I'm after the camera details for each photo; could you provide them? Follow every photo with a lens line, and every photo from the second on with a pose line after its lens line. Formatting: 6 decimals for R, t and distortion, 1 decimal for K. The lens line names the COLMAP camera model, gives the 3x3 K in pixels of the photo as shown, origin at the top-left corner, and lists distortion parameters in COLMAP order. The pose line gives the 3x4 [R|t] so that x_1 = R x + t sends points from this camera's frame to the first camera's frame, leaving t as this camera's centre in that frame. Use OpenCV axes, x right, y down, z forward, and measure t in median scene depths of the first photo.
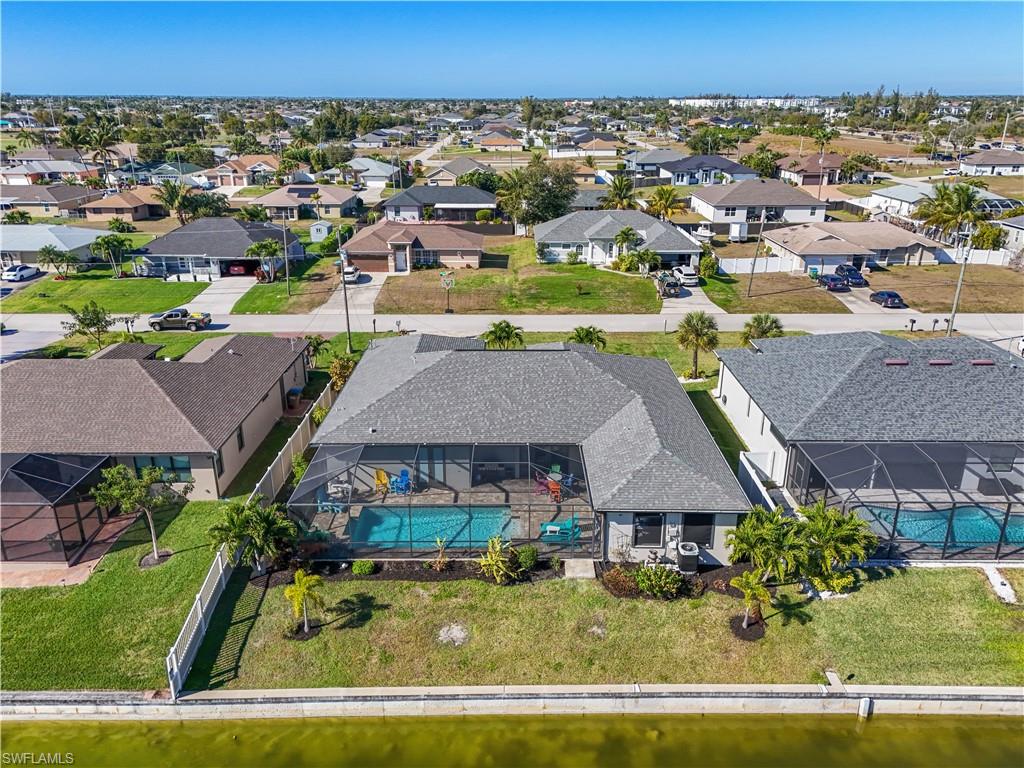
lens RADIAL K [[777.6, 0, 506.8], [0, 777.6, 372.2], [0, 0, 1]] dist [0.078976, -0.069702]
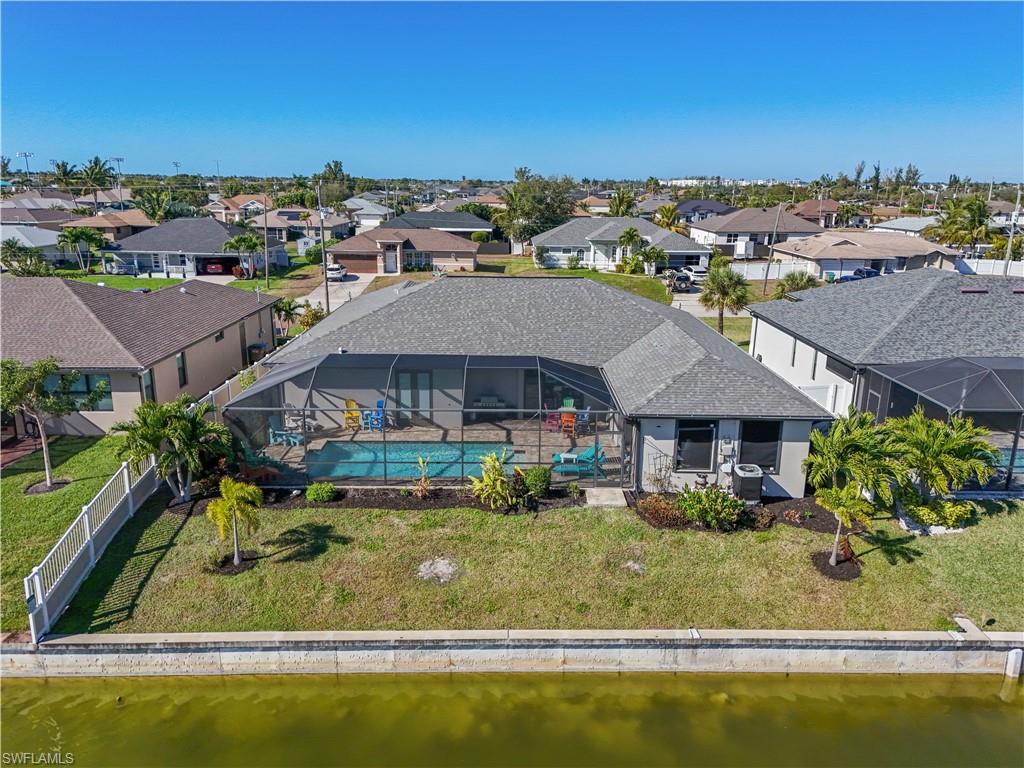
lens RADIAL K [[766.5, 0, 507.2], [0, 766.5, 371.6], [0, 0, 1]] dist [0.076351, -0.065560]
pose [[0.999910, 0.008548, 0.010383, -0.011445], [-0.007537, 0.995569, -0.093727, 0.200132], [-0.011139, 0.093640, 0.995544, 0.243541]]
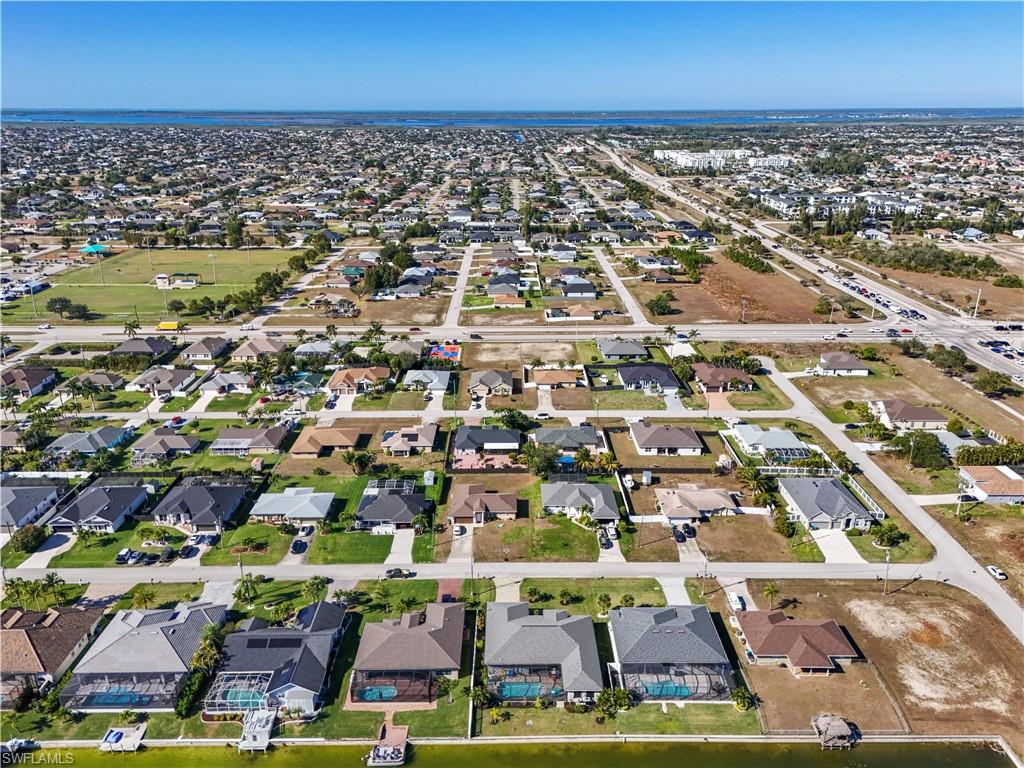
lens RADIAL K [[766.5, 0, 507.2], [0, 766.5, 371.6], [0, 0, 1]] dist [0.076351, -0.065560]
pose [[0.999970, -0.002833, 0.007270, -0.197587], [0.002962, 0.999837, -0.017793, -1.353458], [-0.007218, 0.017814, 0.999815, -2.930073]]
